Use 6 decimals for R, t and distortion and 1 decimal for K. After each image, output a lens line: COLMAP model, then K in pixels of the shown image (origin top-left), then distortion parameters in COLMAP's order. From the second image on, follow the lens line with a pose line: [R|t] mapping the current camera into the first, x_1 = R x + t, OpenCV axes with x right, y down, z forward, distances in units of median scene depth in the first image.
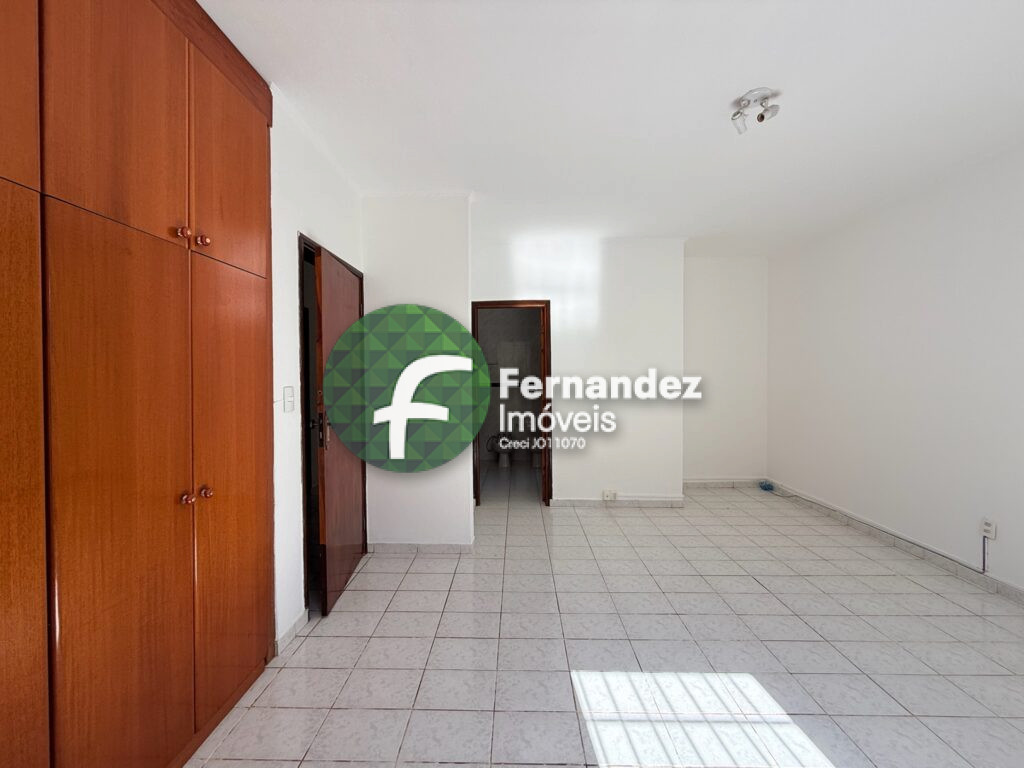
lens RADIAL K [[406.3, 0, 511.4], [0, 406.3, 376.3], [0, 0, 1]] dist [0.001138, -0.000082]
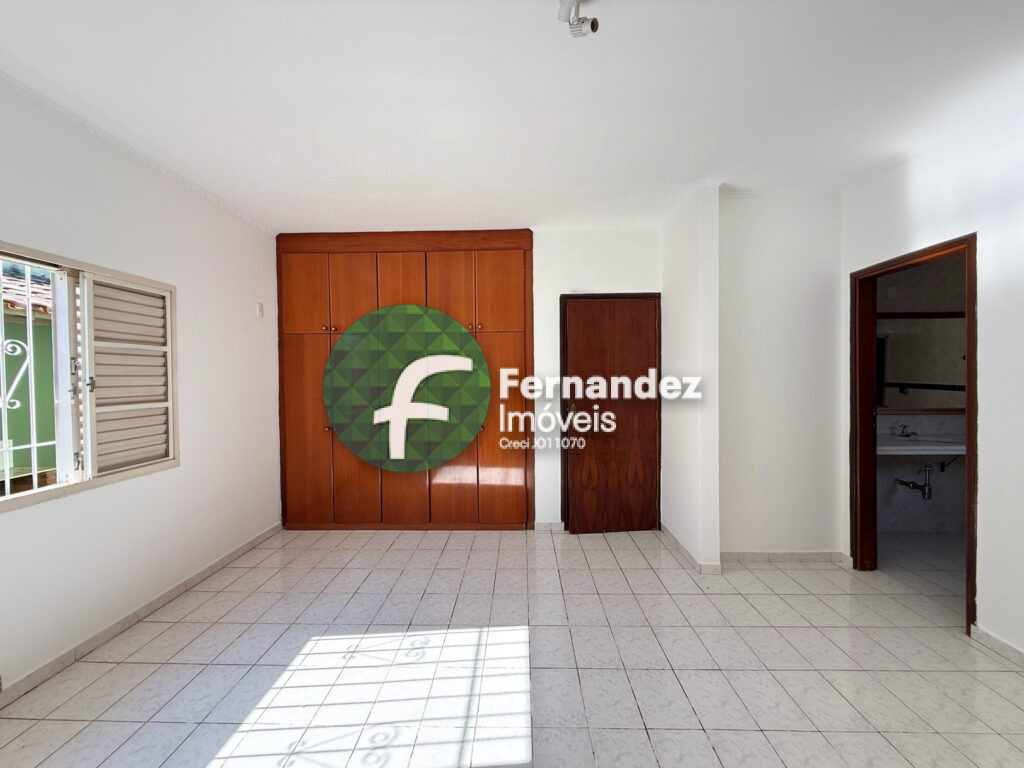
lens RADIAL K [[406.3, 0, 508.4], [0, 406.3, 371.9], [0, 0, 1]] dist [0.001138, -0.000082]
pose [[-0.018634, -0.009583, -0.999780, 1.051581], [0.006302, 0.999933, -0.009702, -0.021075], [0.999807, -0.006482, -0.018572, 0.736507]]
